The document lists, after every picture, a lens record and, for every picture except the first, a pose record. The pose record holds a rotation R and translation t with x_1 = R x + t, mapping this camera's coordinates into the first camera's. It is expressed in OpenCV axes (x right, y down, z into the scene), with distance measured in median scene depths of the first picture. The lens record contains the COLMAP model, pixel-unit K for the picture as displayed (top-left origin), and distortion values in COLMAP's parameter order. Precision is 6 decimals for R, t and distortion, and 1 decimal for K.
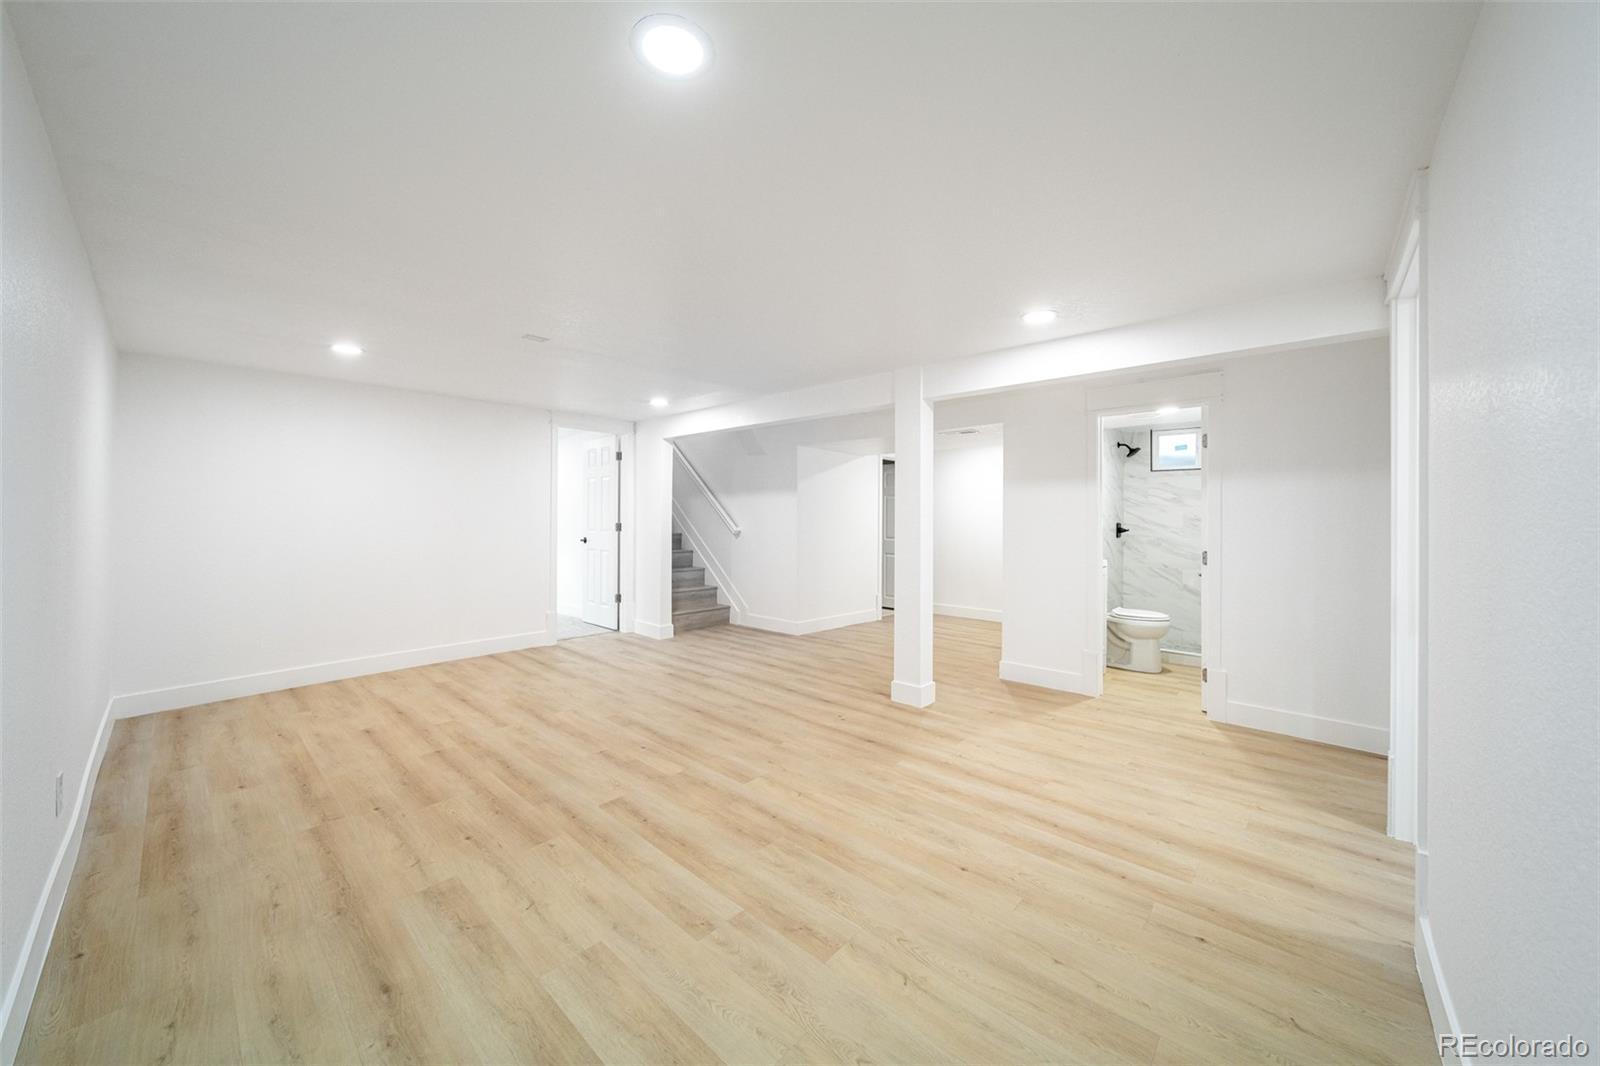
lens RADIAL K [[559.6, 0, 797.4], [0, 559.6, 526.2], [0, 0, 1]] dist [0.001611, -0.000058]
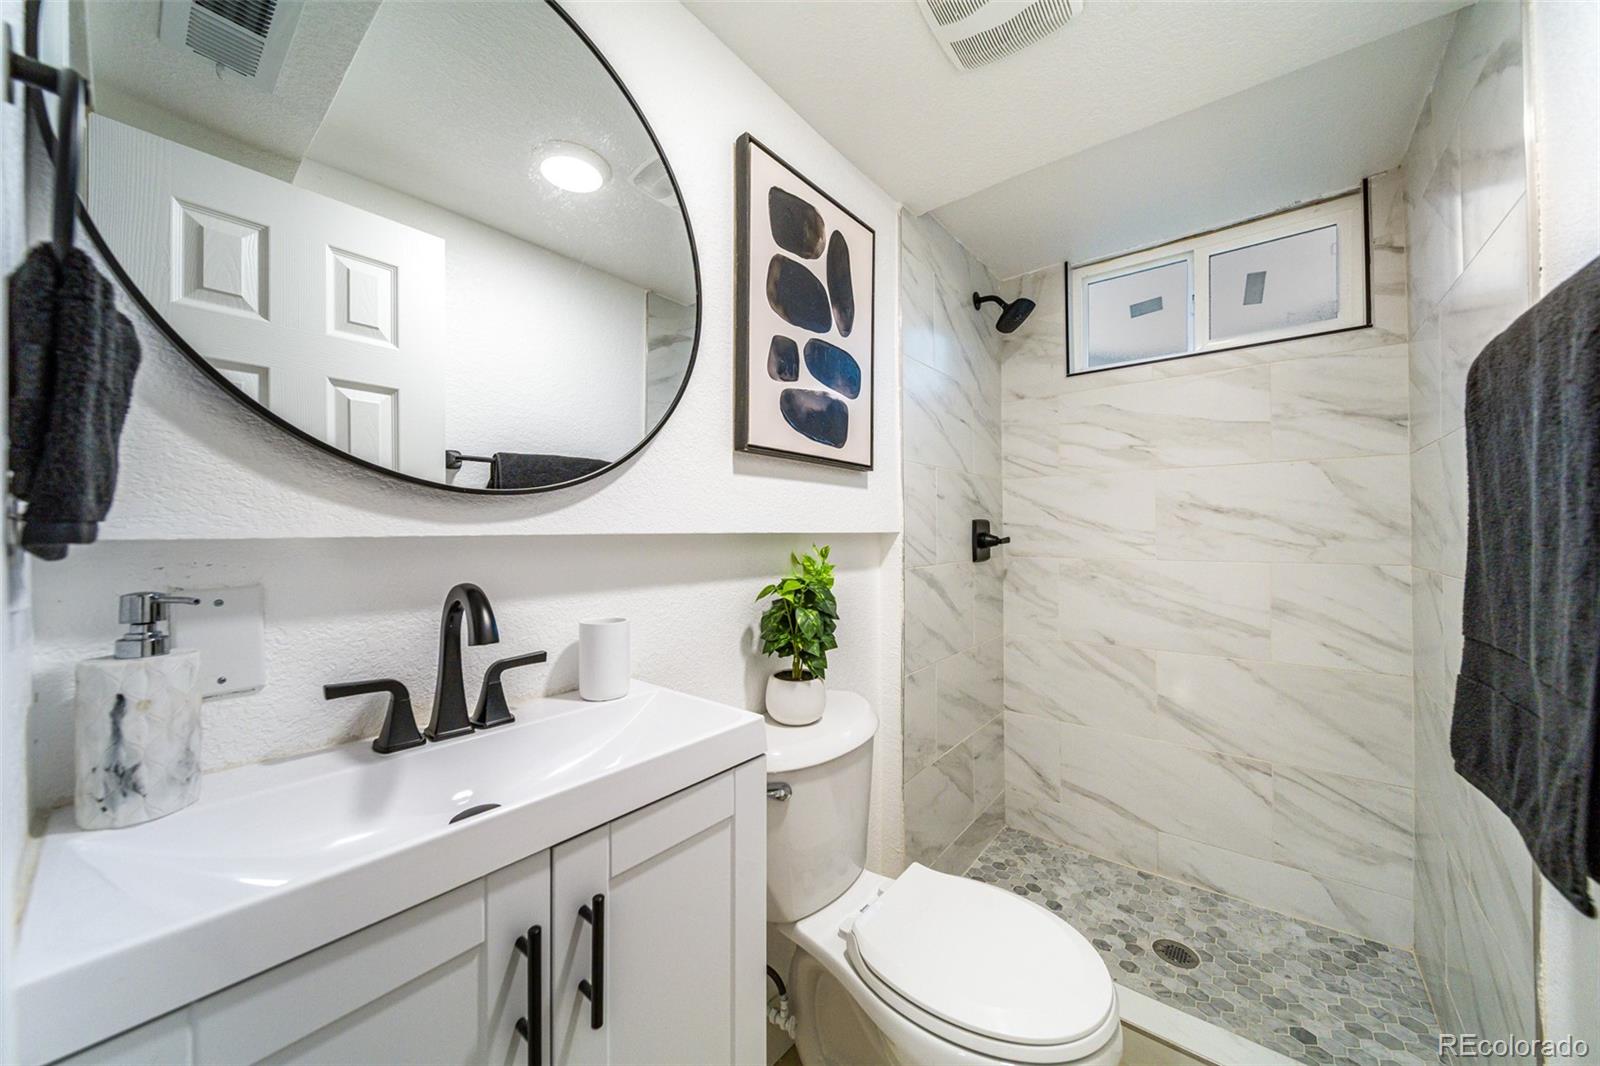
lens RADIAL K [[559.6, 0, 806.0], [0, 559.6, 534.0], [0, 0, 1]] dist [0.001611, -0.000058]
pose [[0.998625, -0.011494, 0.051140, 0.441521], [0.011745, 0.999920, -0.004598, 0.003396], [-0.051083, 0.005193, 0.998681, 0.645174]]
